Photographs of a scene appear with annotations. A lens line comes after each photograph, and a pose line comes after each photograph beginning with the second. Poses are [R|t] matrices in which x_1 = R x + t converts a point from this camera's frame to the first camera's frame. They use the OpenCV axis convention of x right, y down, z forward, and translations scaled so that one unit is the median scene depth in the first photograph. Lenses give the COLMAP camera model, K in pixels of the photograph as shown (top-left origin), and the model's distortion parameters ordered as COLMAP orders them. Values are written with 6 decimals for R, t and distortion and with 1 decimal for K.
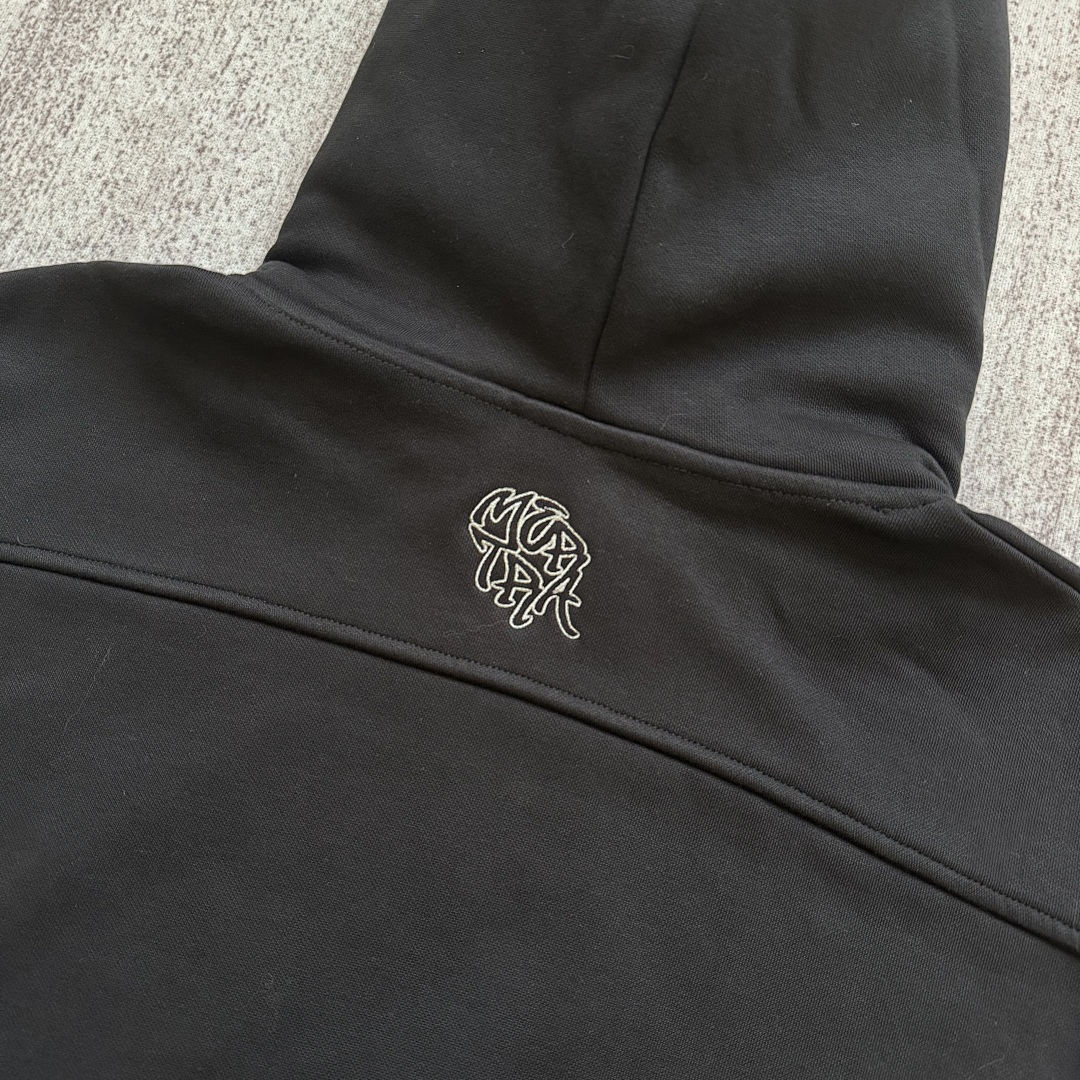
lens RADIAL K [[1030.9, 0, 527.8], [0, 1030.9, 538.3], [0, 0, 1]] dist [0.044252, -0.130429]
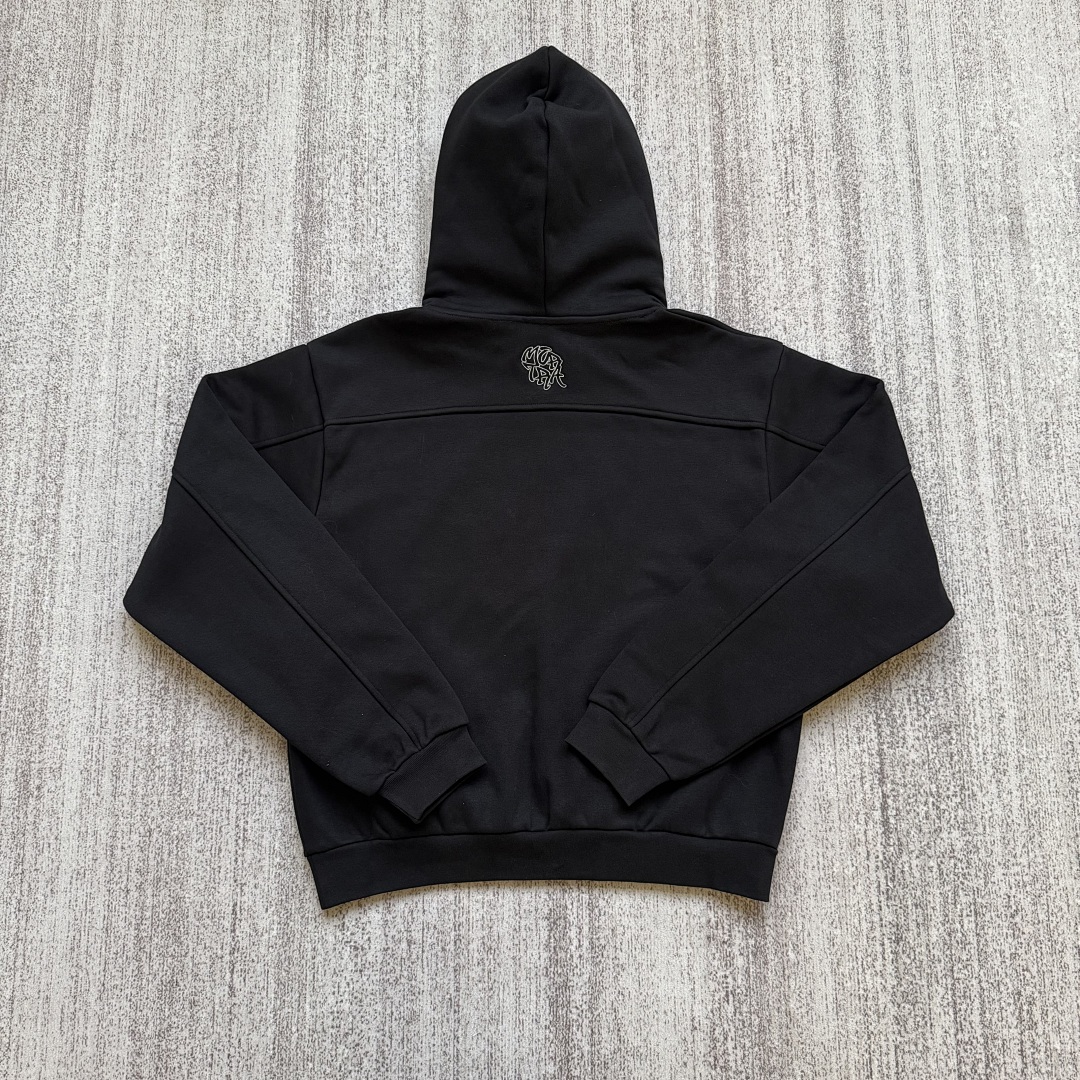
lens RADIAL K [[1007.7, 0, 536.7], [0, 1007.7, 523.9], [0, 0, 1]] dist [-0.001467, -0.027221]
pose [[0.946737, -0.312812, 0.076408, -0.392430], [0.305950, 0.947831, 0.089506, 0.186105], [-0.100420, -0.061361, 0.993051, -1.996904]]
